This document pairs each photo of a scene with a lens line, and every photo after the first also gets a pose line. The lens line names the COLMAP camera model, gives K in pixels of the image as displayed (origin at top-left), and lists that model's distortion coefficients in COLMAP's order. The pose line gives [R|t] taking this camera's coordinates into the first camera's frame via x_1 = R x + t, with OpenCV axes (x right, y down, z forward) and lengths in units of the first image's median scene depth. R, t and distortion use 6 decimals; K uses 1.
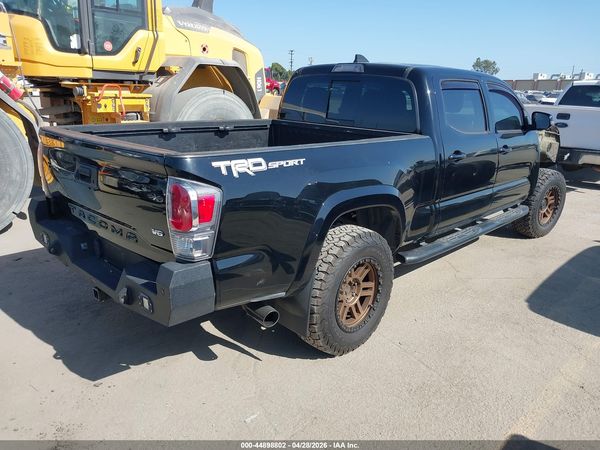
lens RADIAL K [[478.9, 0, 300.0], [0, 478.9, 225.0], [0, 0, 1]] dist [0.028073, -0.002910]
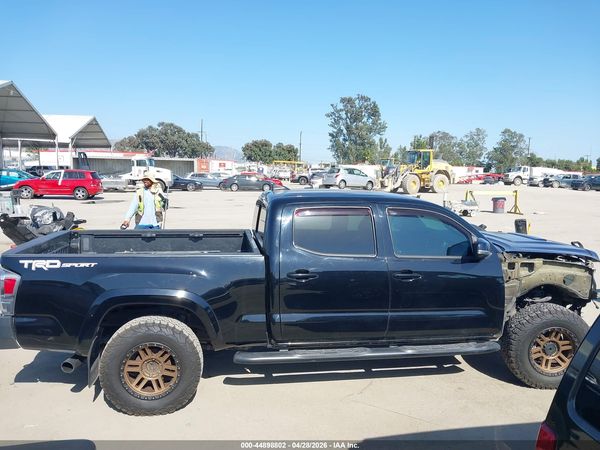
lens RADIAL K [[478.9, 0, 300.0], [0, 478.9, 225.0], [0, 0, 1]] dist [0.028073, -0.002910]
pose [[0.787450, 0.046408, -0.614629, 1.248405], [-0.158145, 0.978993, -0.128693, -0.140522], [0.595745, 0.198540, 0.778248, 0.154449]]
